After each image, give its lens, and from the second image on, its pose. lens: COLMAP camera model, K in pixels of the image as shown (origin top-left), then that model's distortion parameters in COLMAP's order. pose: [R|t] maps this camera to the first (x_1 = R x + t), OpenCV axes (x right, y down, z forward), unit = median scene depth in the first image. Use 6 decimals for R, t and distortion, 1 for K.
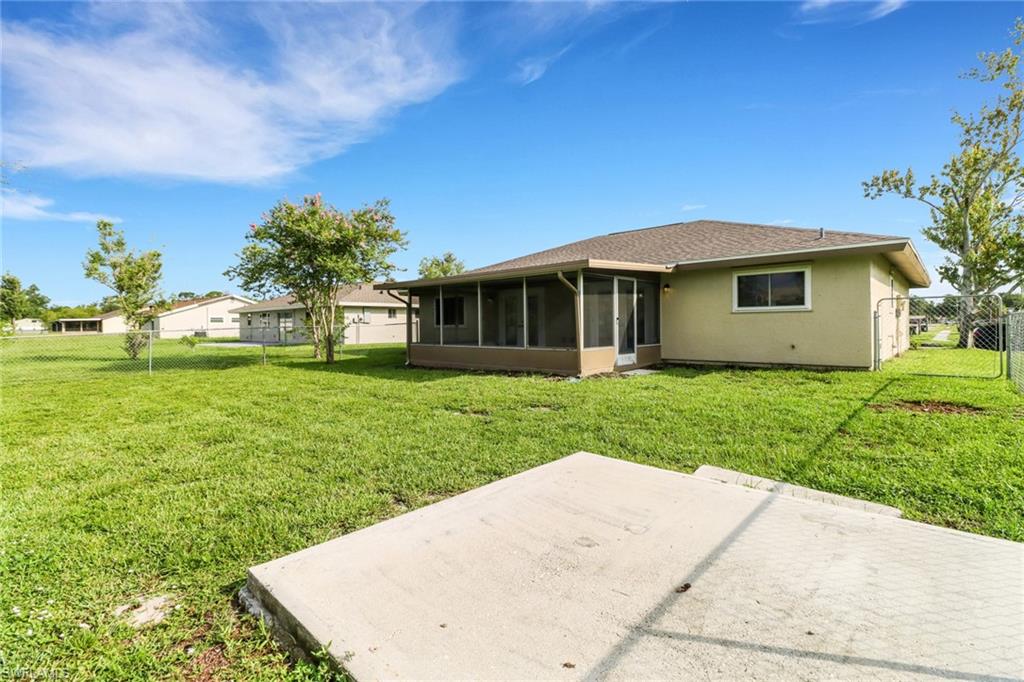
lens RADIAL K [[483.7, 0, 507.6], [0, 483.7, 337.7], [0, 0, 1]] dist [-0.004722, -0.000551]
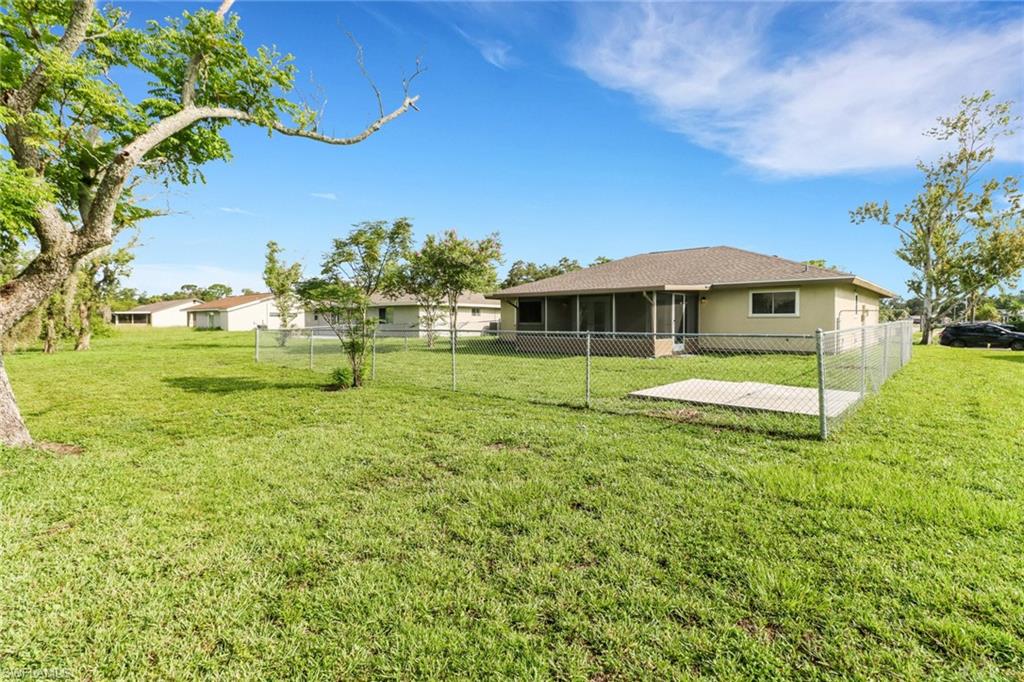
lens RADIAL K [[483.7, 0, 516.5], [0, 483.7, 339.4], [0, 0, 1]] dist [-0.004722, -0.000551]
pose [[0.999920, 0.009824, 0.007994, -0.233741], [-0.009920, 0.999879, 0.012021, 0.005839], [-0.007875, -0.012099, 0.999896, -0.435208]]
